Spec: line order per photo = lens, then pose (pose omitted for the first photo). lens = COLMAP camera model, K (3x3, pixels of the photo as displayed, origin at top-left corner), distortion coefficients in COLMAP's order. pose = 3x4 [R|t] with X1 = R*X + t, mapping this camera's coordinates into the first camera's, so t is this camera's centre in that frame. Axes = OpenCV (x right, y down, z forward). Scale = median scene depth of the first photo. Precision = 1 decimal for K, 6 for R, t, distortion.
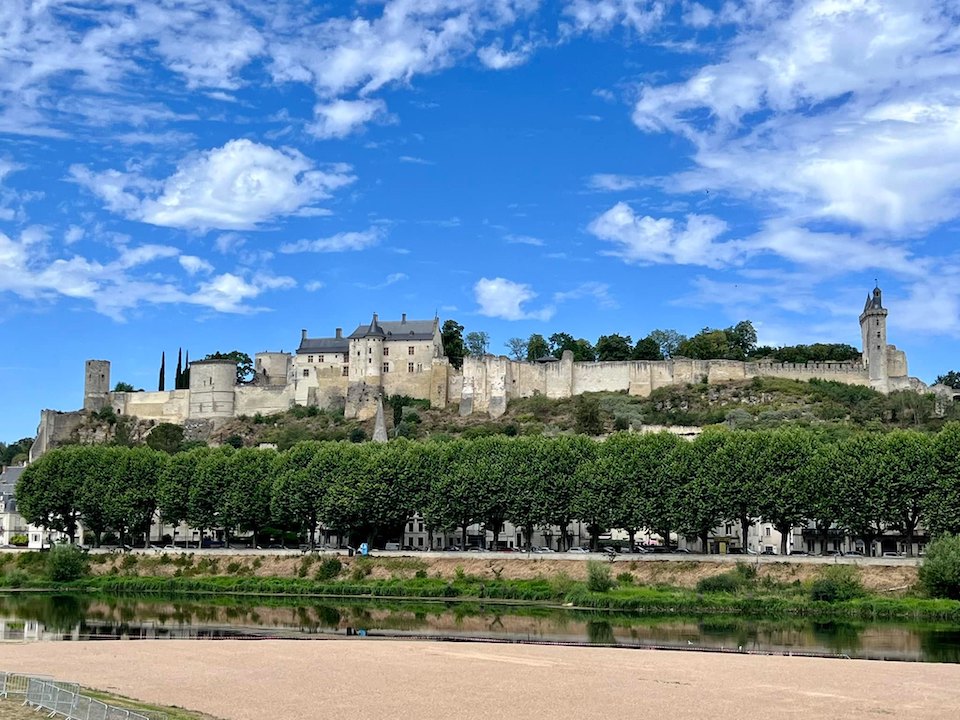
lens RADIAL K [[766.2, 0, 480.0], [0, 766.2, 360.0], [0, 0, 1]] dist [0.040871, -0.005198]
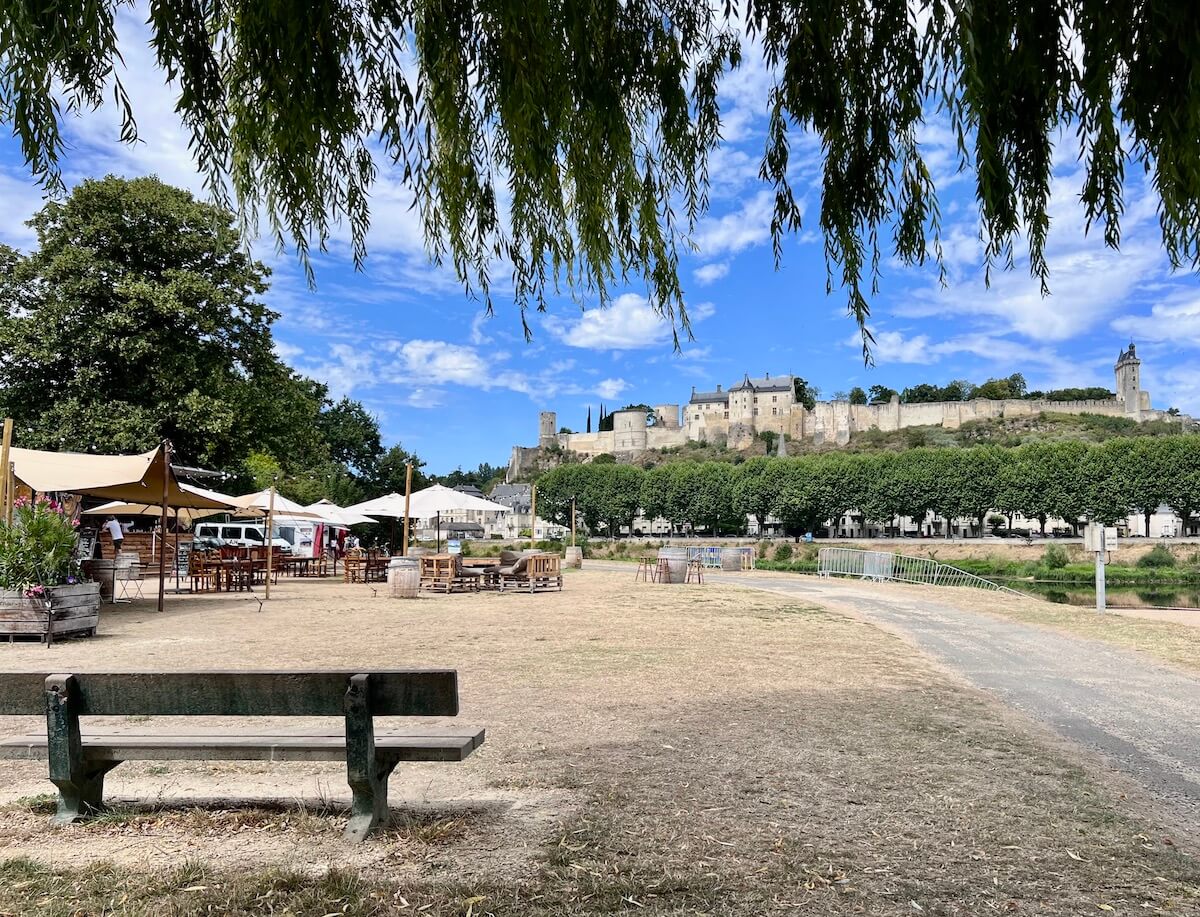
lens RADIAL K [[437.5, 0, 600.0], [0, 437.5, 458.5], [0, 0, 1]] dist [0.000945, -0.000108]
pose [[0.998390, -0.016448, -0.054291, -0.365397], [0.017870, 0.999507, 0.025826, 0.069205], [0.053840, -0.026754, 0.998191, 0.195122]]
